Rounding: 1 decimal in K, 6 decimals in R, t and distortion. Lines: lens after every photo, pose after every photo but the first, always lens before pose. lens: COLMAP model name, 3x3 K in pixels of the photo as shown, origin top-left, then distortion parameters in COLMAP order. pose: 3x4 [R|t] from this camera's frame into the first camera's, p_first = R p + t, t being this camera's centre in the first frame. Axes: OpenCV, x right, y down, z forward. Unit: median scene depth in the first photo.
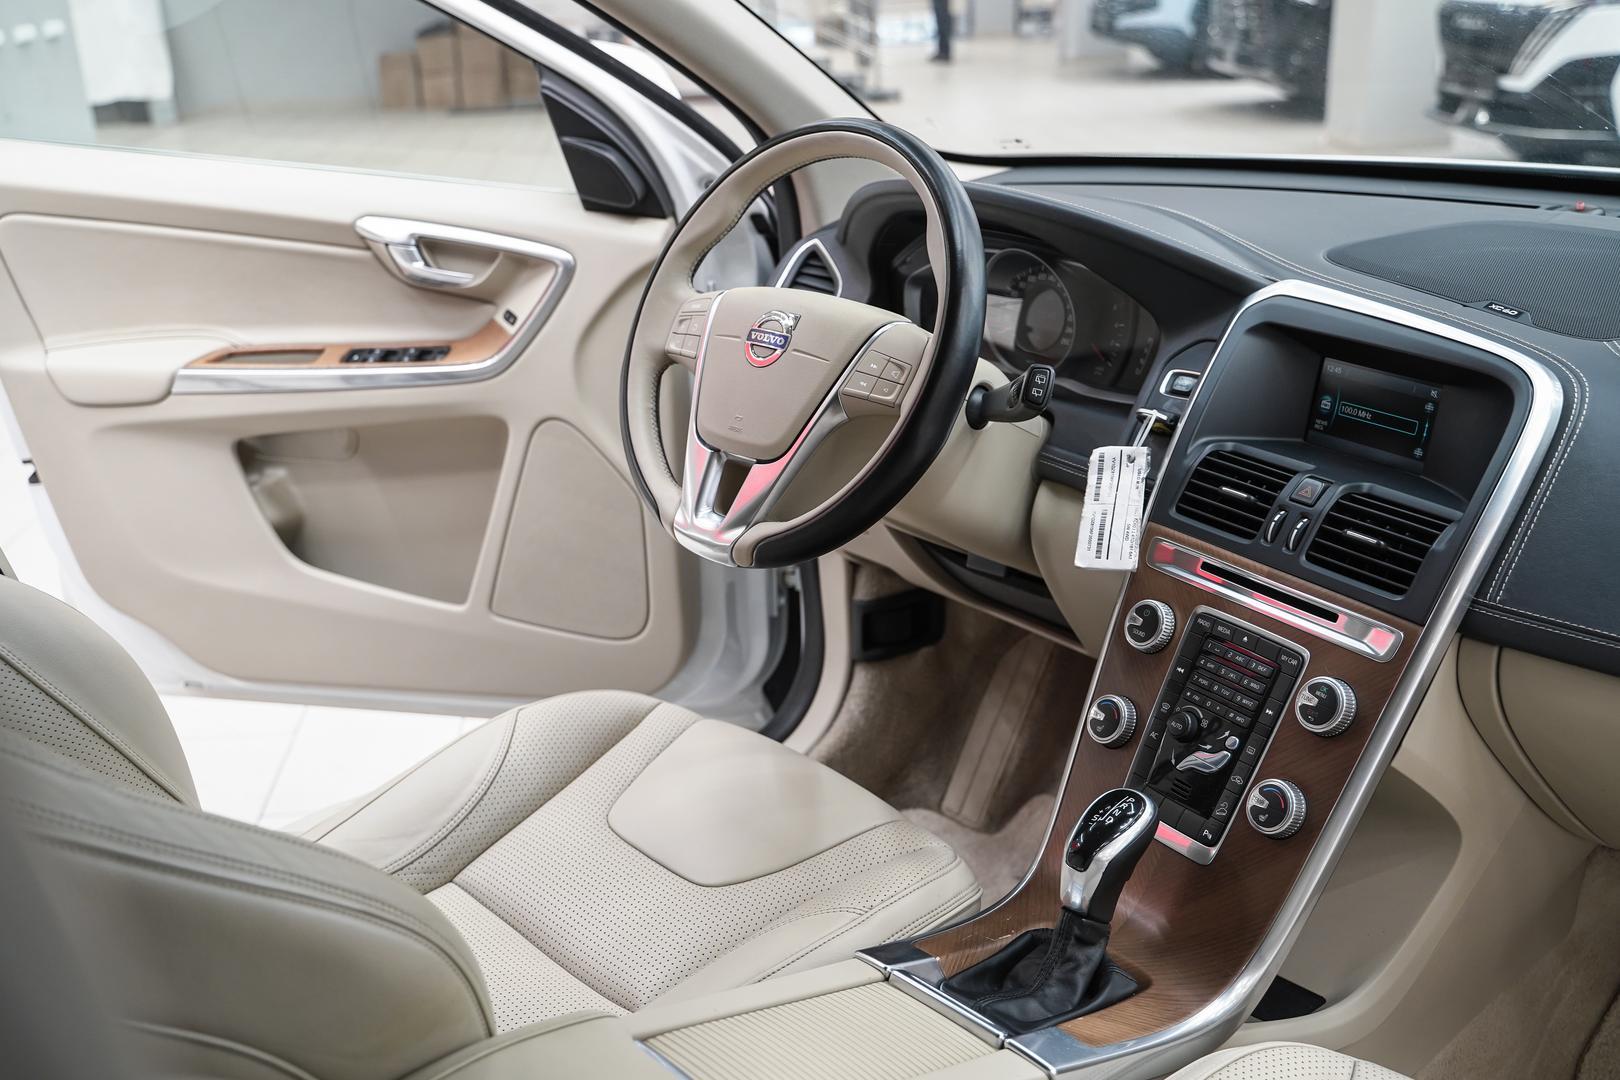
lens RADIAL K [[1615.1, 0, 804.2], [0, 1615.1, 535.3], [0, 0, 1]] dist [-0.000046, 0.000000]
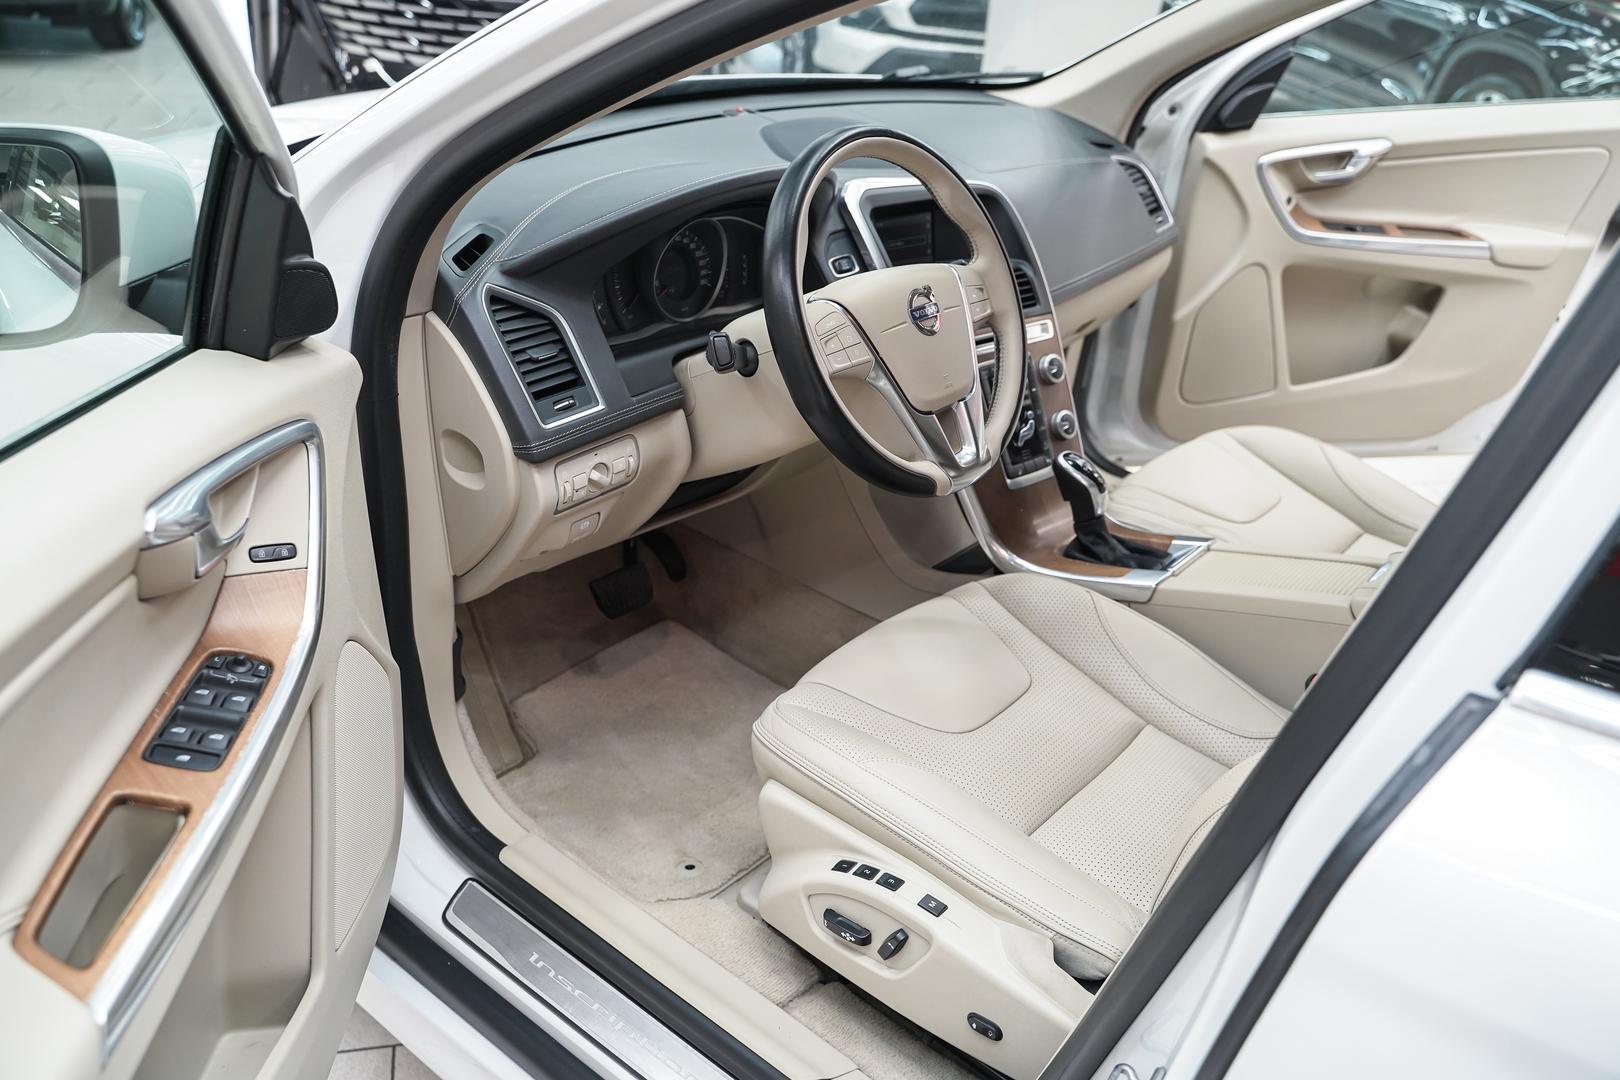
lens RADIAL K [[1303.8, 0, 814.7], [0, 1303.8, 537.9], [0, 0, 1]] dist [-0.008051, 0.002176]
pose [[-0.142686, -0.444734, 0.884224, -0.984552], [0.278448, 0.839247, 0.467045, -0.472337], [-0.949793, 0.312851, 0.004087, 1.138477]]
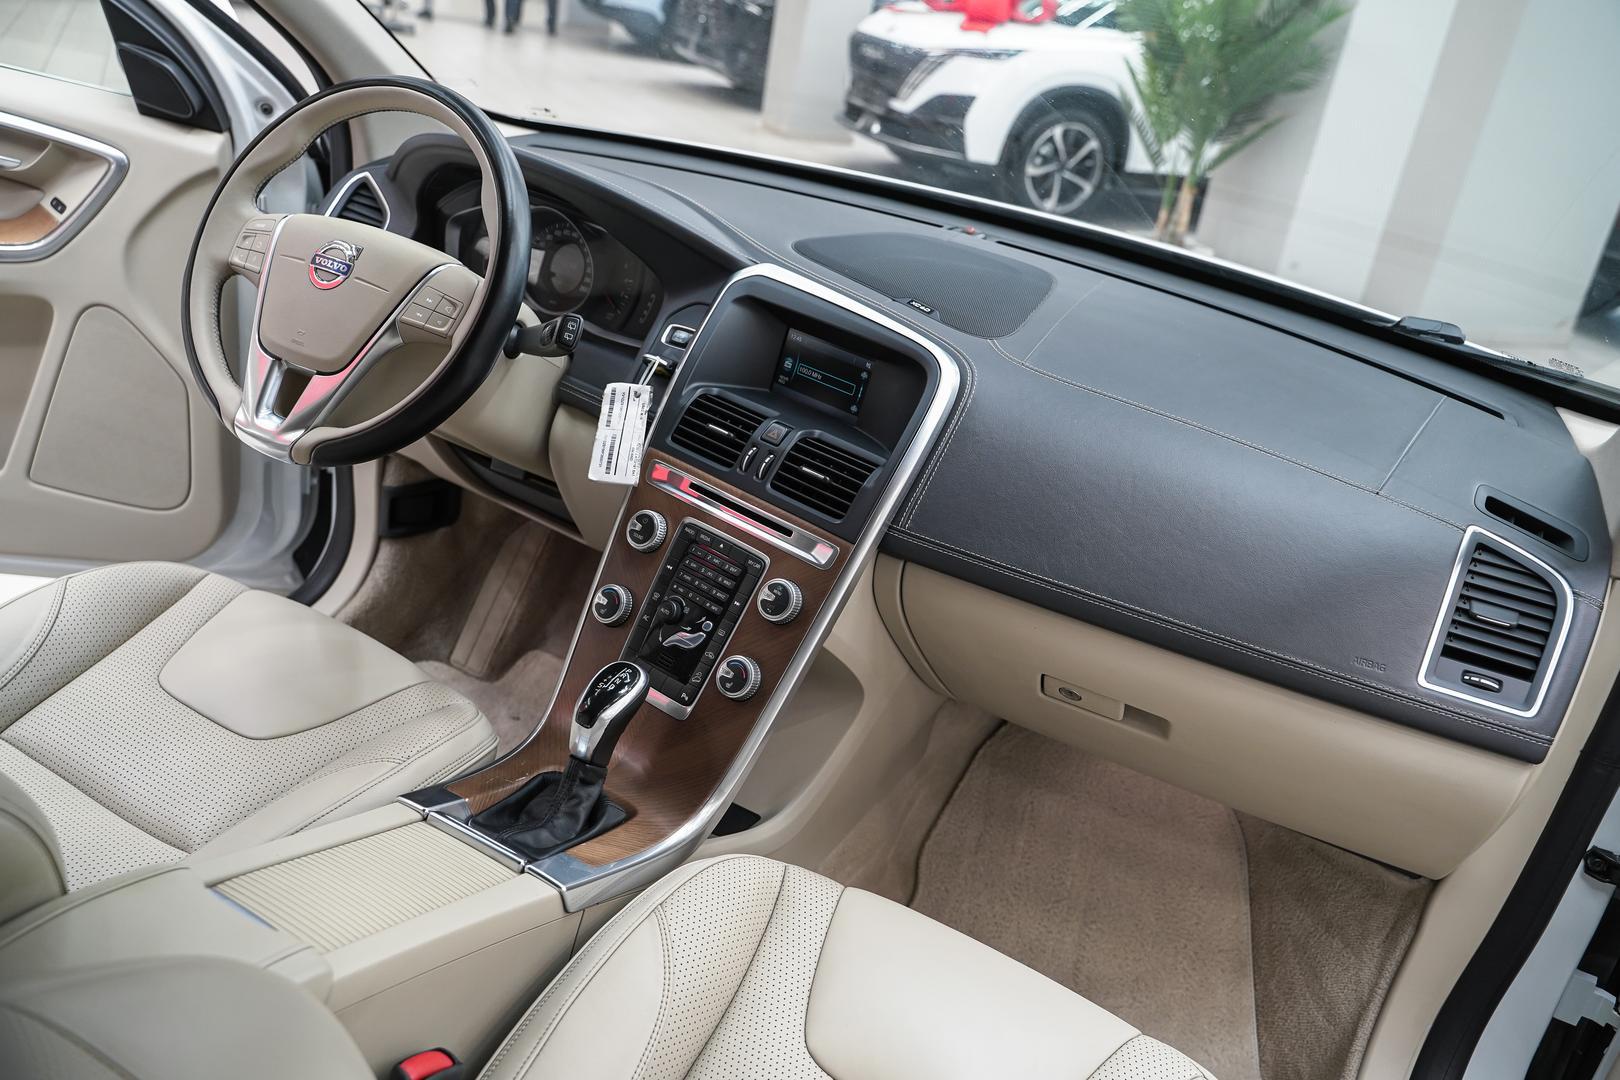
lens RADIAL K [[1303.8, 0, 800.7], [0, 1303.8, 537.1], [0, 0, 1]] dist [-0.008051, 0.002176]
pose [[0.932608, 0.036228, 0.359067, -0.036639], [-0.068161, 0.994724, 0.076673, -0.023895], [-0.354395, -0.095981, 0.930157, 0.012802]]
